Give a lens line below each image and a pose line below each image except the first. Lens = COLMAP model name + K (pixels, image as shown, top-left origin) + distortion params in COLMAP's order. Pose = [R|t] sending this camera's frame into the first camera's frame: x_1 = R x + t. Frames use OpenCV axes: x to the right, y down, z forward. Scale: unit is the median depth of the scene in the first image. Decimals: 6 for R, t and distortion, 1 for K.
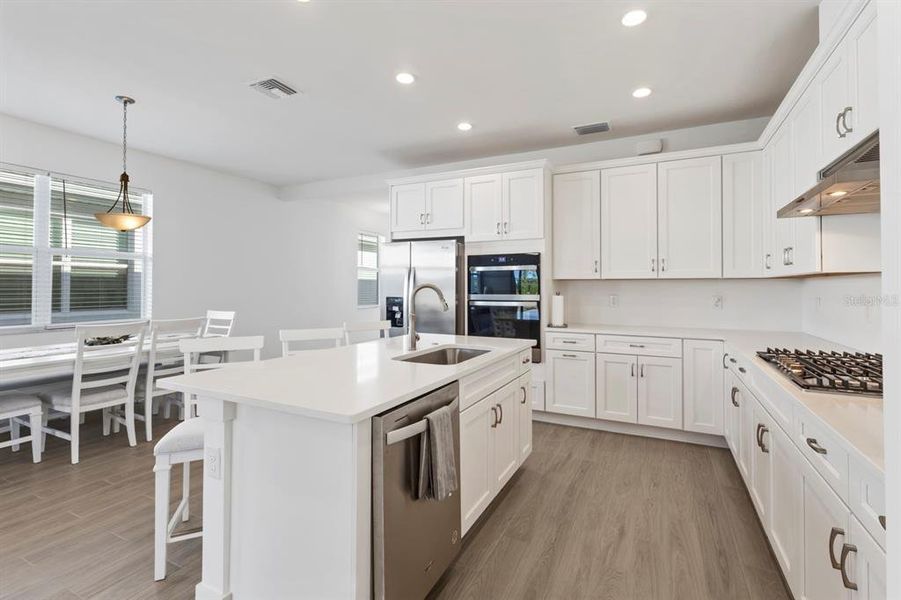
lens RADIAL K [[407.3, 0, 464.2], [0, 407.3, 283.2], [0, 0, 1]] dist [0.000242, 0.000094]
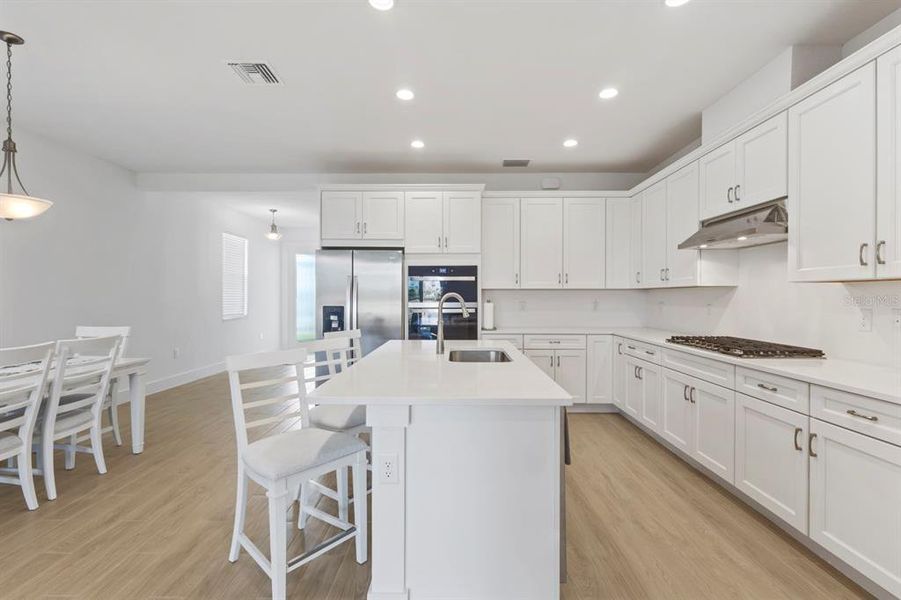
lens RADIAL K [[399.6, 0, 450.5], [0, 399.6, 300.0], [0, 0, 1]] dist [0.000753, -0.000283]
pose [[0.904874, -0.006548, 0.425629, -0.395404], [-0.002179, 0.999797, 0.020013, -0.000758], [-0.425674, -0.019037, 0.904677, 0.016821]]
